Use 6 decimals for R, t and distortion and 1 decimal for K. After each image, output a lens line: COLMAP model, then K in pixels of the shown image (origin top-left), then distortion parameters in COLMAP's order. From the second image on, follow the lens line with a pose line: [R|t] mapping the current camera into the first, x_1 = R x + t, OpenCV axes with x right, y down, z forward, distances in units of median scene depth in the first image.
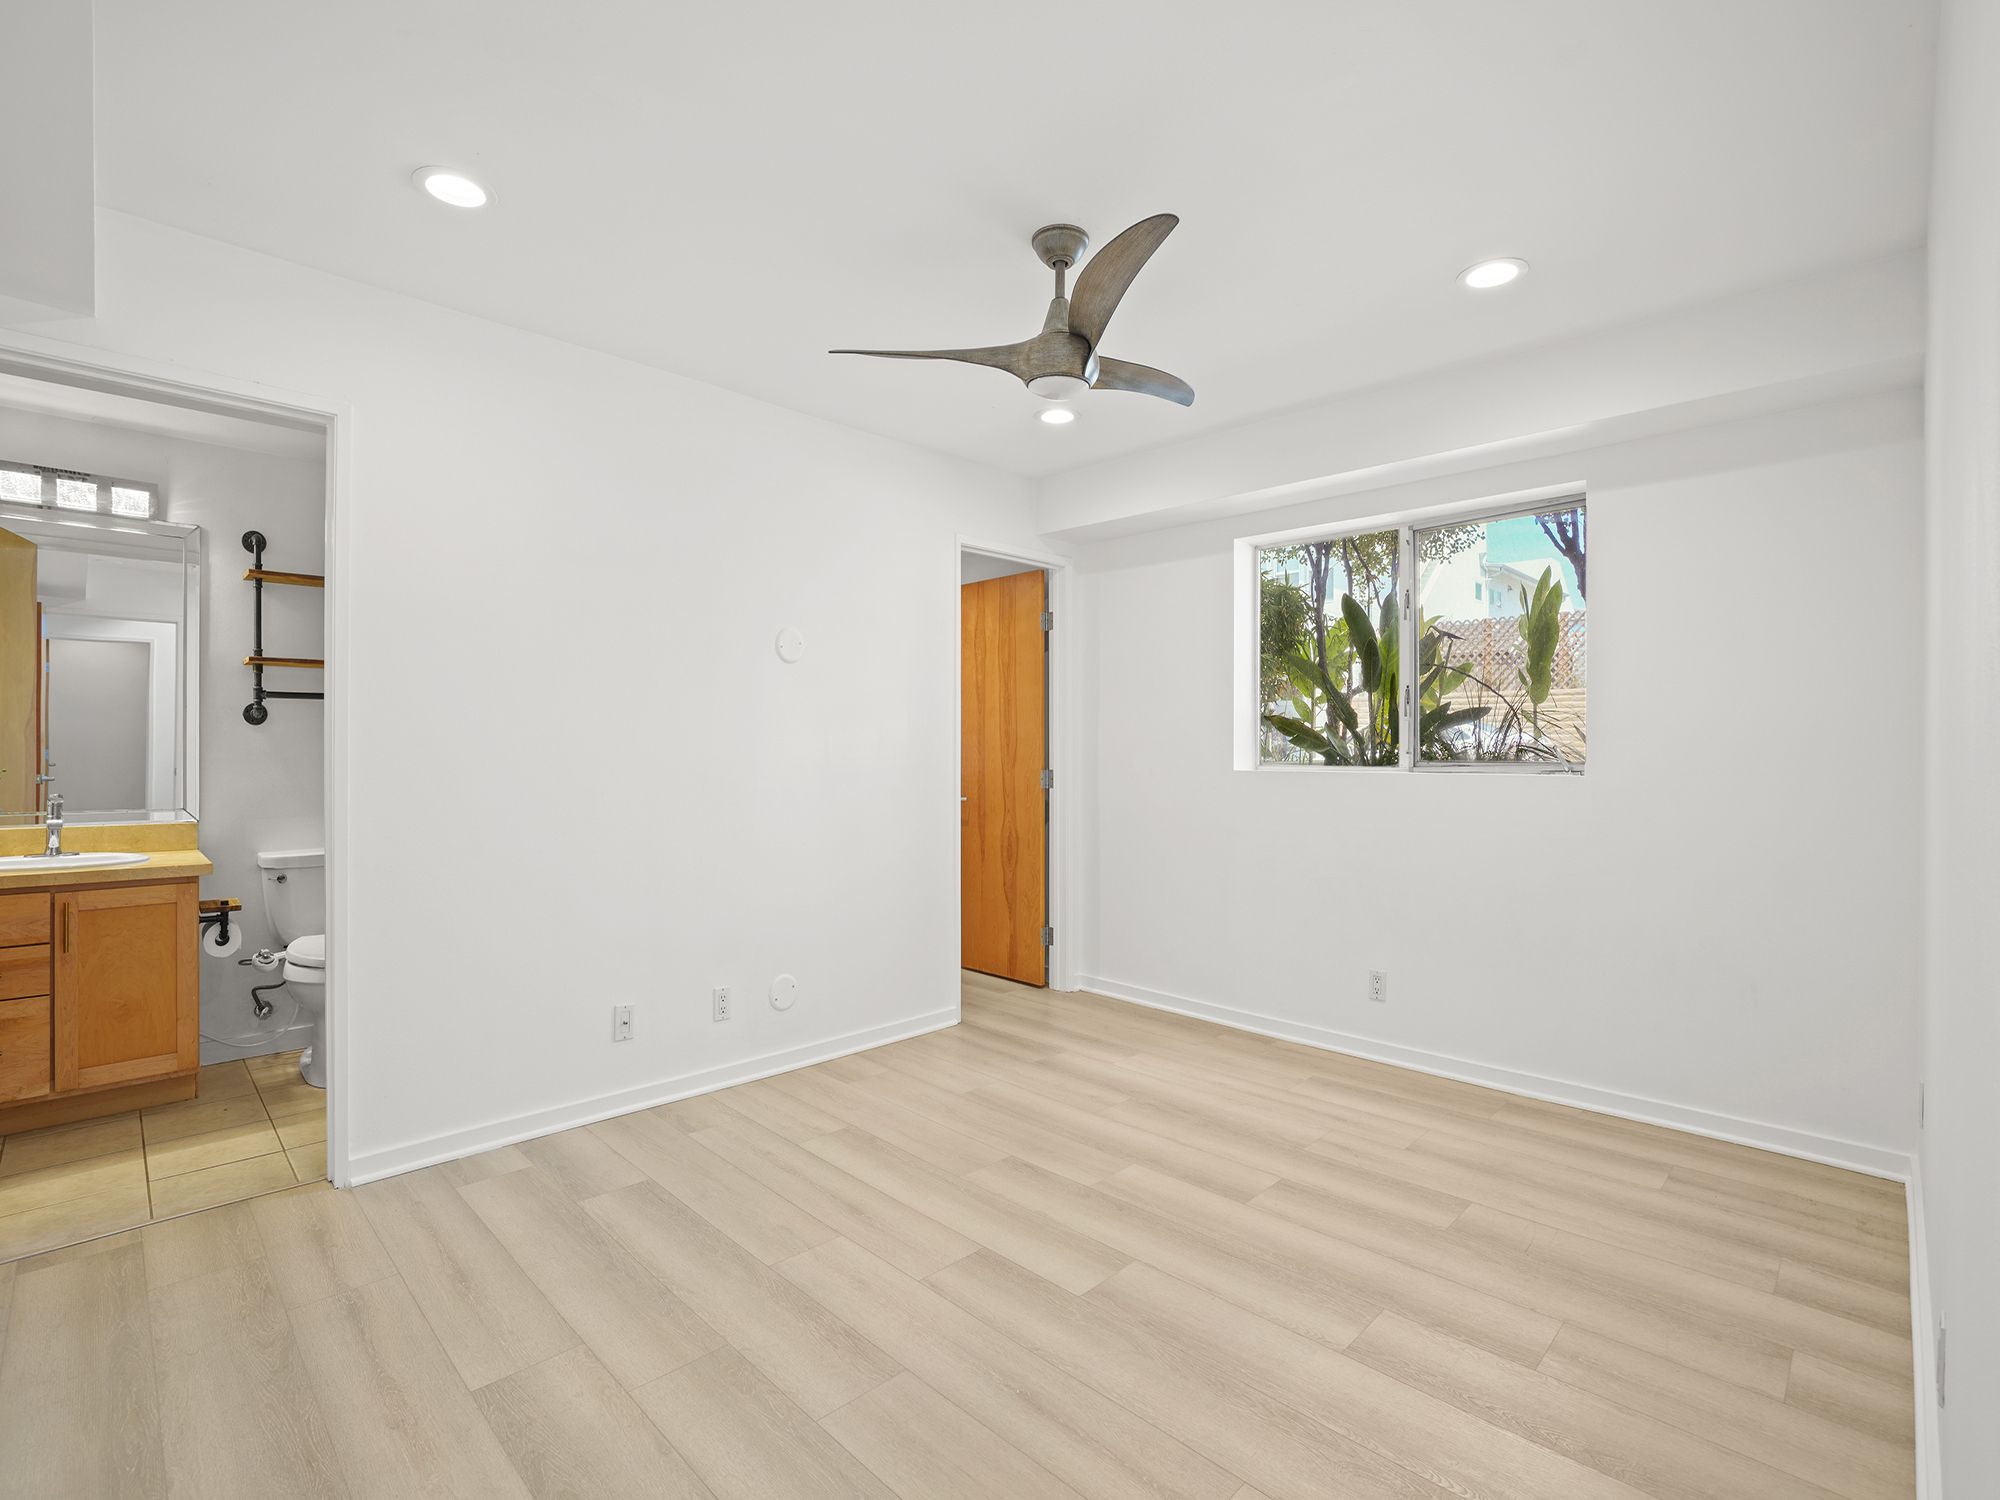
lens RADIAL K [[921.5, 0, 1007.3], [0, 921.5, 754.1], [0, 0, 1]] dist [-0.009462, 0.001940]
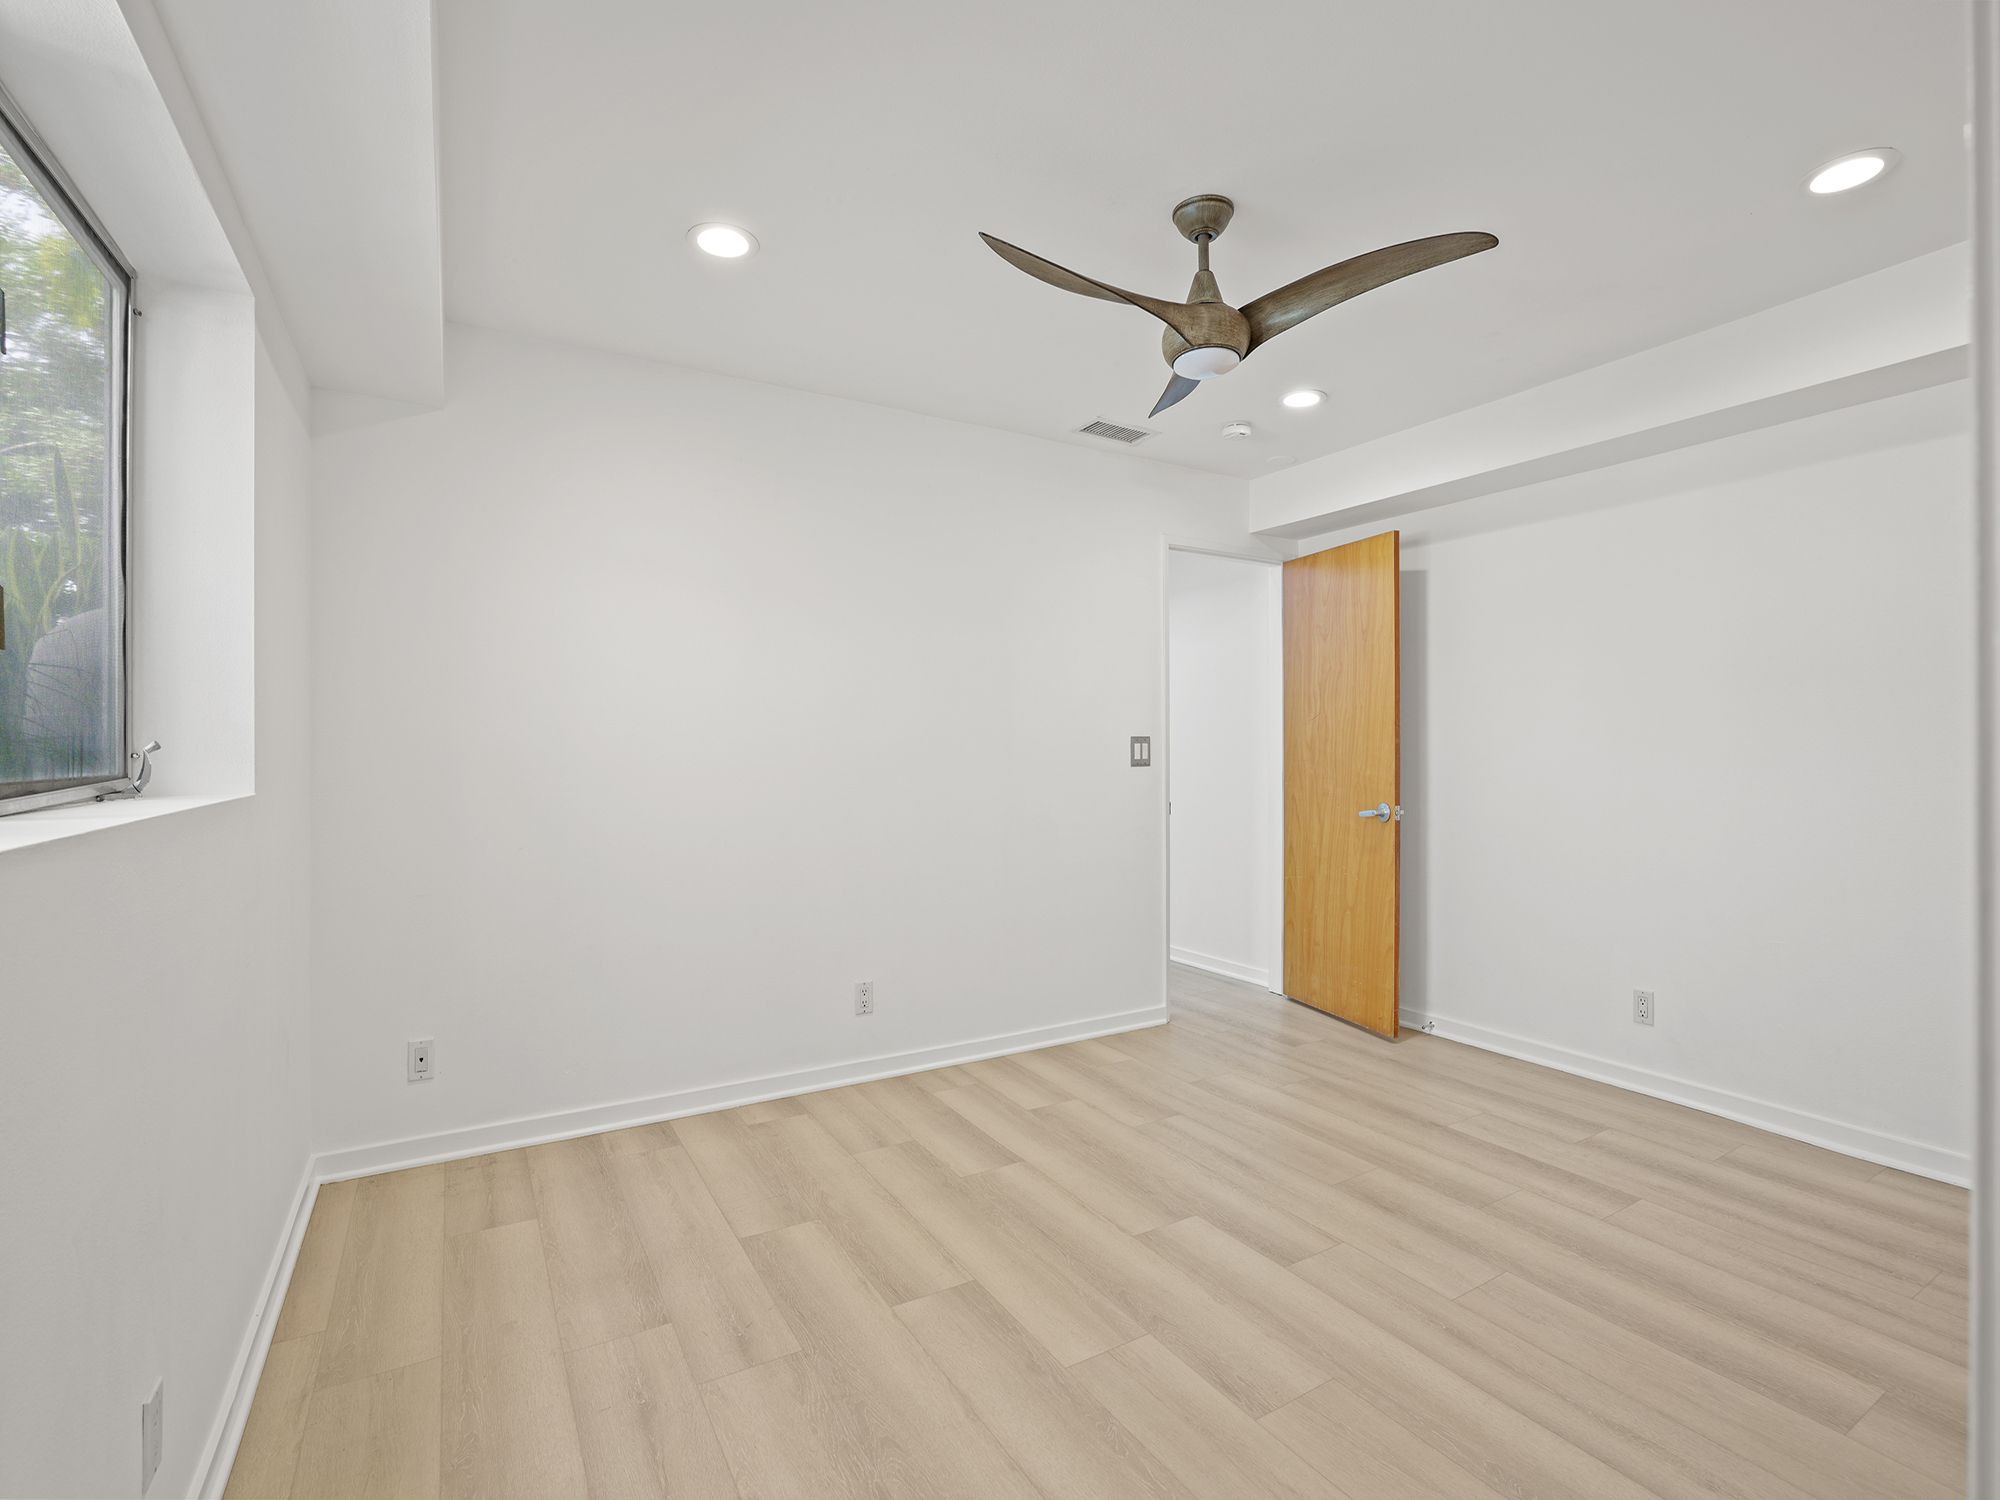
lens RADIAL K [[921.5, 0, 1001.9], [0, 921.5, 748.1], [0, 0, 1]] dist [-0.009462, 0.001940]
pose [[-0.965556, -0.005920, 0.260129, 0.023867], [-0.006611, 0.999977, -0.001779, -0.014123], [-0.260112, -0.003438, -0.965572, 3.492533]]
